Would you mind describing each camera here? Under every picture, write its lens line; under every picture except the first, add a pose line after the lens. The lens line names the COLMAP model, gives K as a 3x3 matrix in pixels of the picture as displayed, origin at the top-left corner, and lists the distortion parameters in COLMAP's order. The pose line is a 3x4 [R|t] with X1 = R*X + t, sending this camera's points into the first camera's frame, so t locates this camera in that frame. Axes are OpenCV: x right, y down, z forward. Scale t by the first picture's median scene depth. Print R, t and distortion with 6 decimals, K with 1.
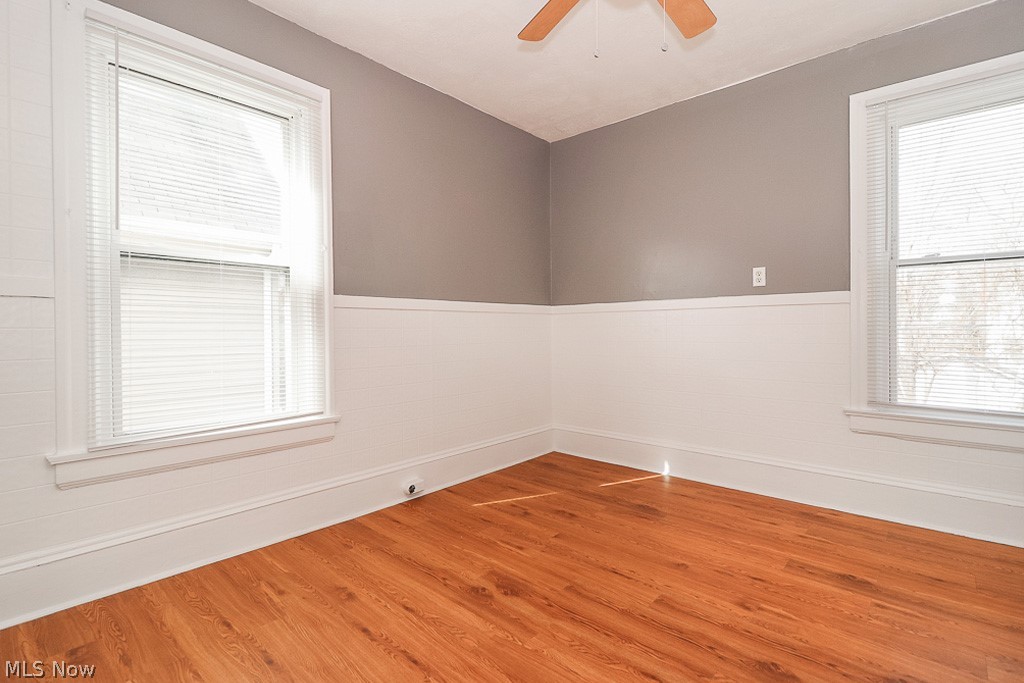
lens RADIAL K [[487.2, 0, 512.3], [0, 487.2, 333.5], [0, 0, 1]] dist [0.022087, -0.016907]
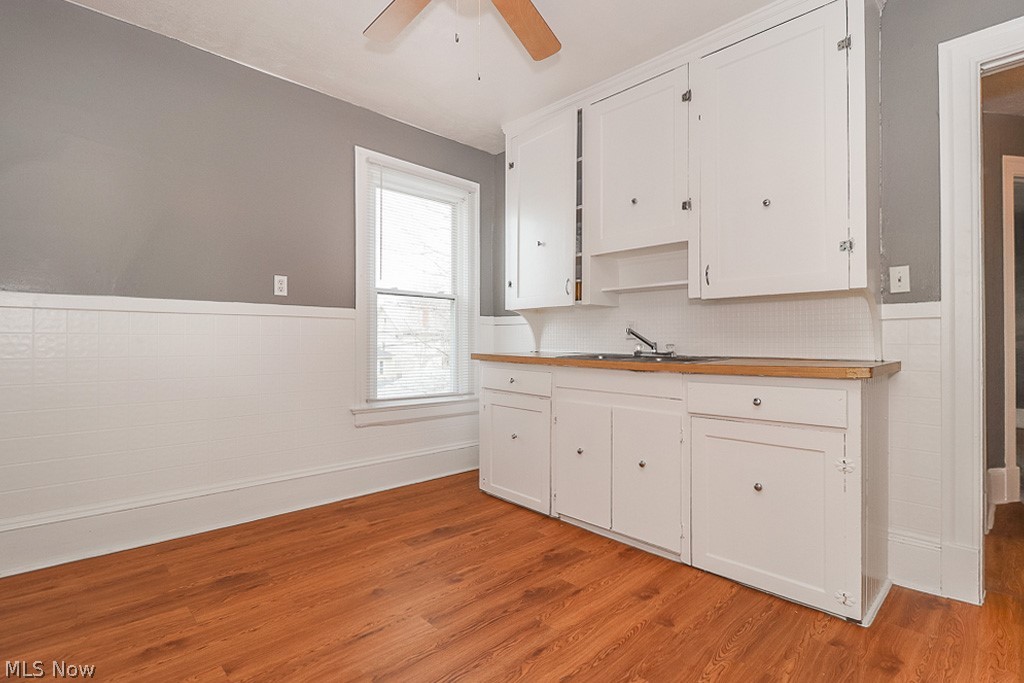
lens RADIAL K [[487.2, 0, 512.3], [0, 487.2, 333.5], [0, 0, 1]] dist [0.022087, -0.016907]
pose [[0.080923, 0.022284, 0.996471, -0.489035], [0.006132, 0.999720, -0.022855, 0.002813], [-0.996702, 0.007960, 0.080763, 0.560382]]
